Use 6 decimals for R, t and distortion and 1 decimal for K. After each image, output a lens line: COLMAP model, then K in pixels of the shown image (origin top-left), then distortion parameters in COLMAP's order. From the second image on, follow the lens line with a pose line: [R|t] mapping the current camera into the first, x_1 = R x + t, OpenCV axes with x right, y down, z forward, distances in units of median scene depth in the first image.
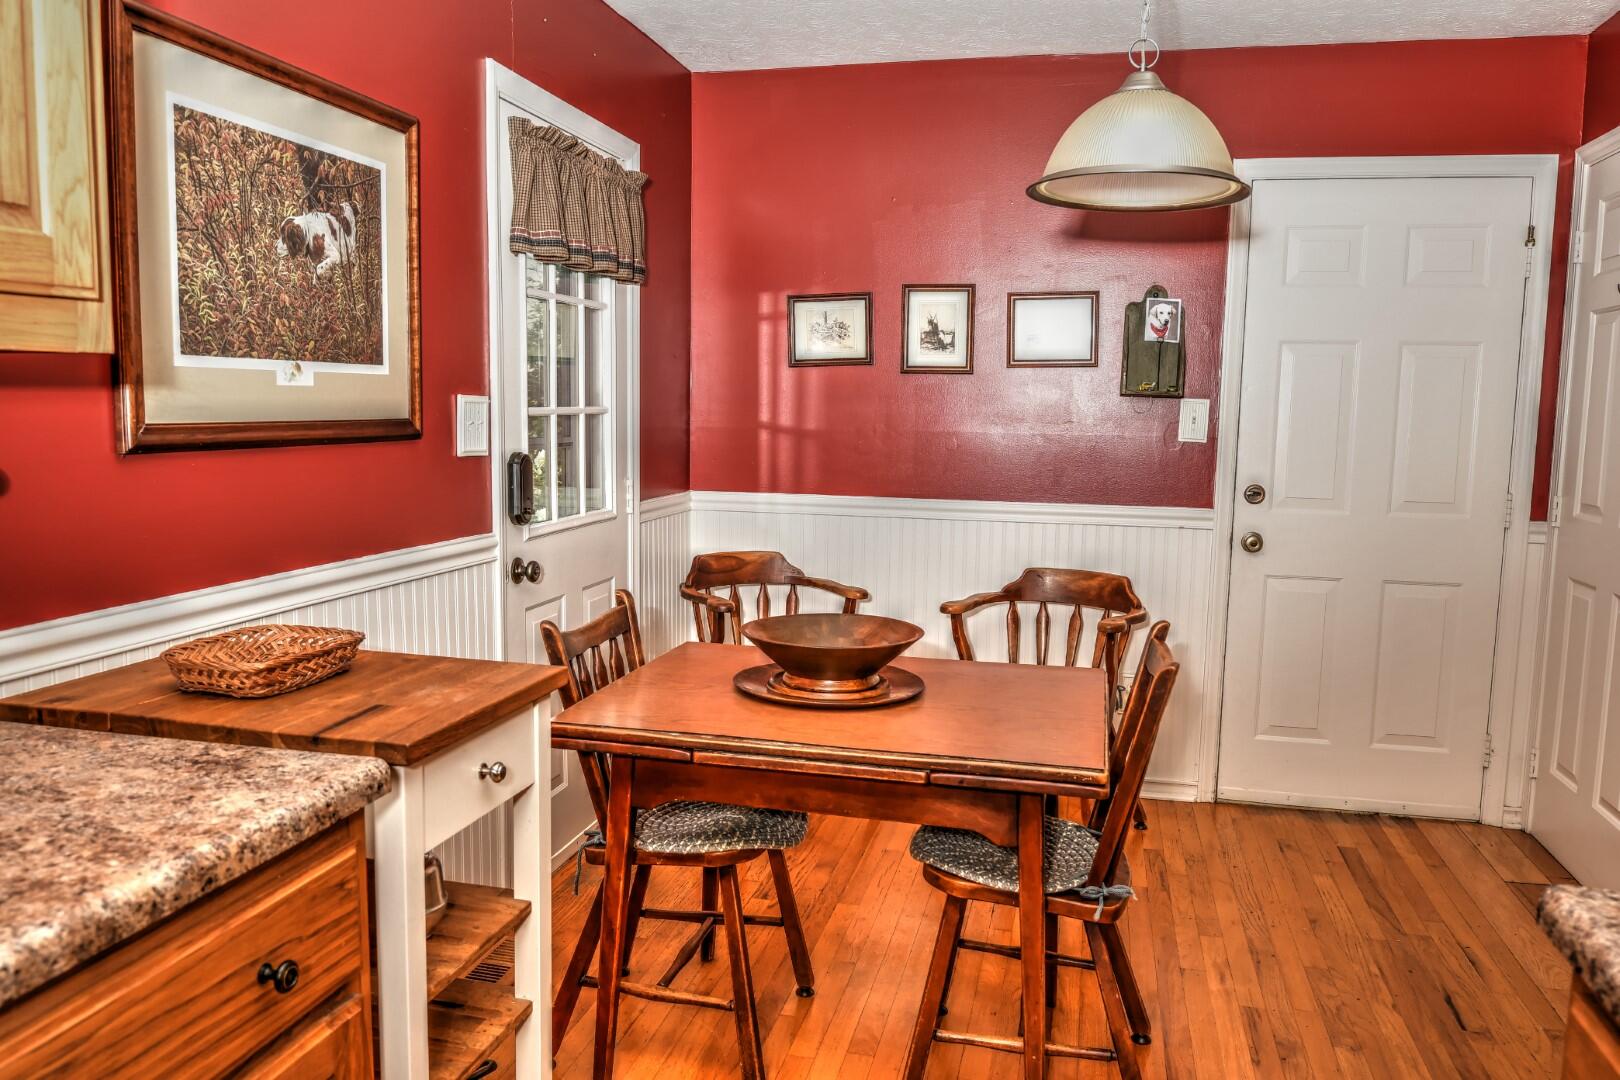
lens RADIAL K [[1204.0, 0, 812.7], [0, 1204.0, 538.3], [0, 0, 1]] dist [-0.022911, -0.002511]
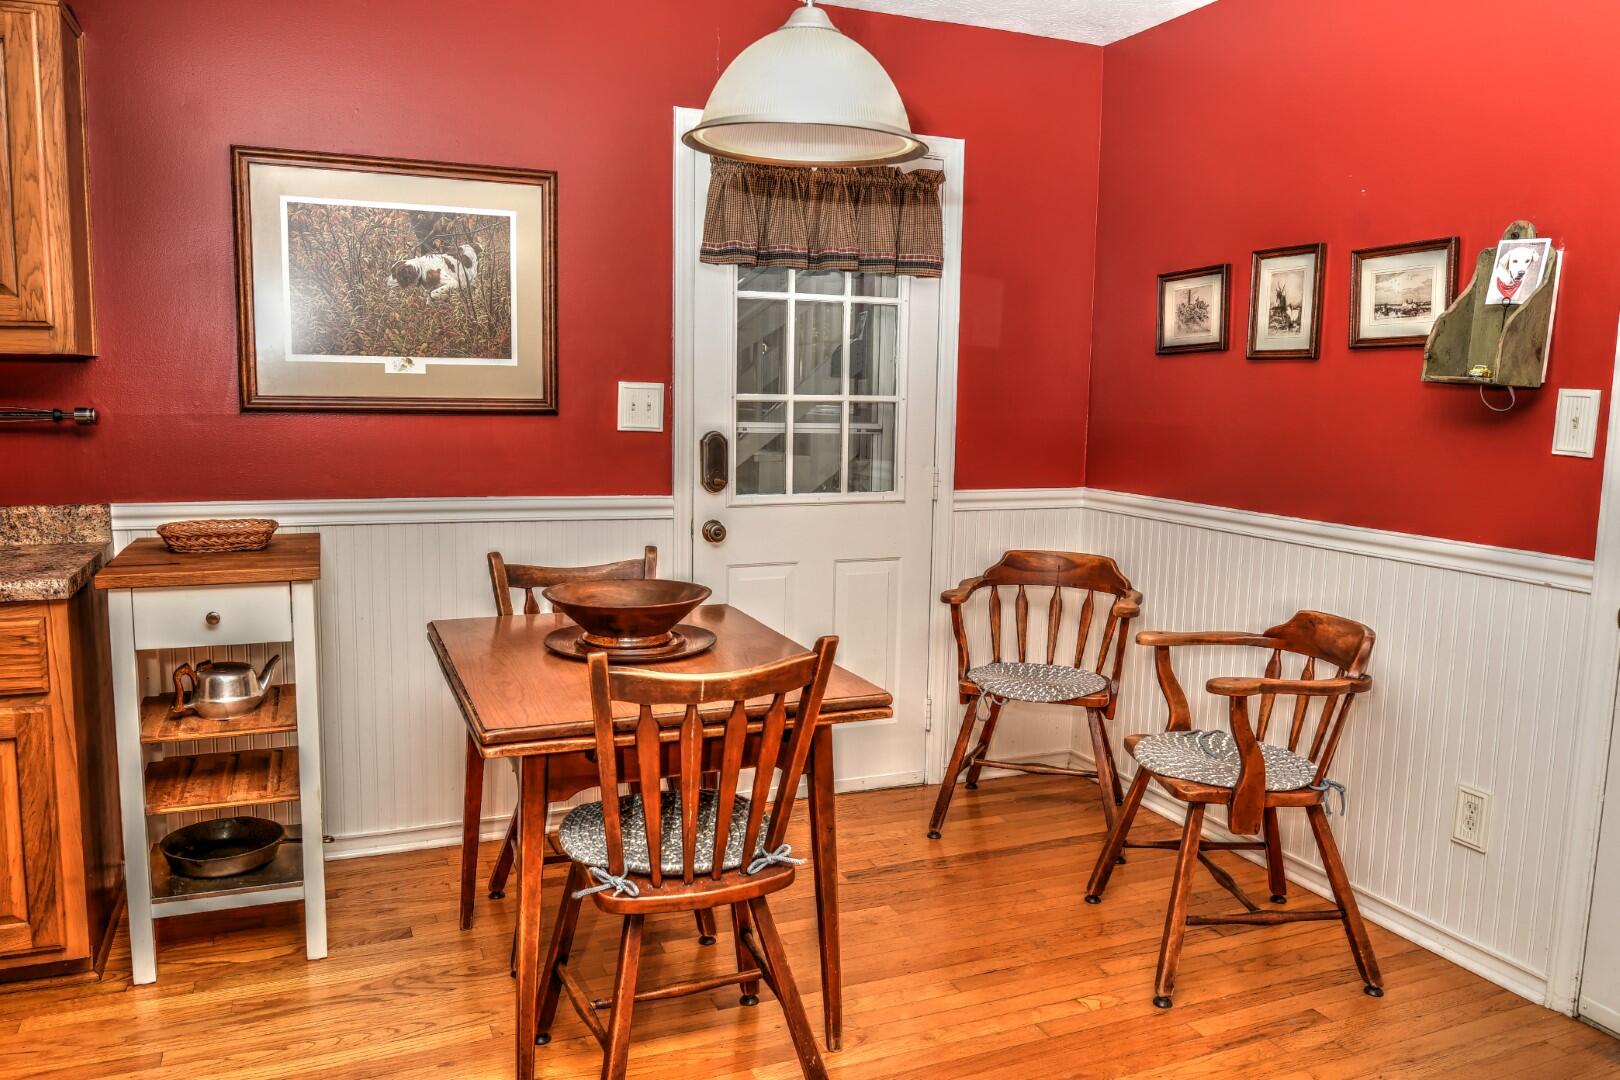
lens RADIAL K [[1204.0, 0, 812.7], [0, 1204.0, 541.3], [0, 0, 1]] dist [-0.022911, -0.002511]
pose [[0.590946, 0.099131, -0.800597, 1.042759], [-0.101000, 0.993704, 0.048491, -0.041712], [0.800364, 0.052205, 0.597238, 0.504387]]
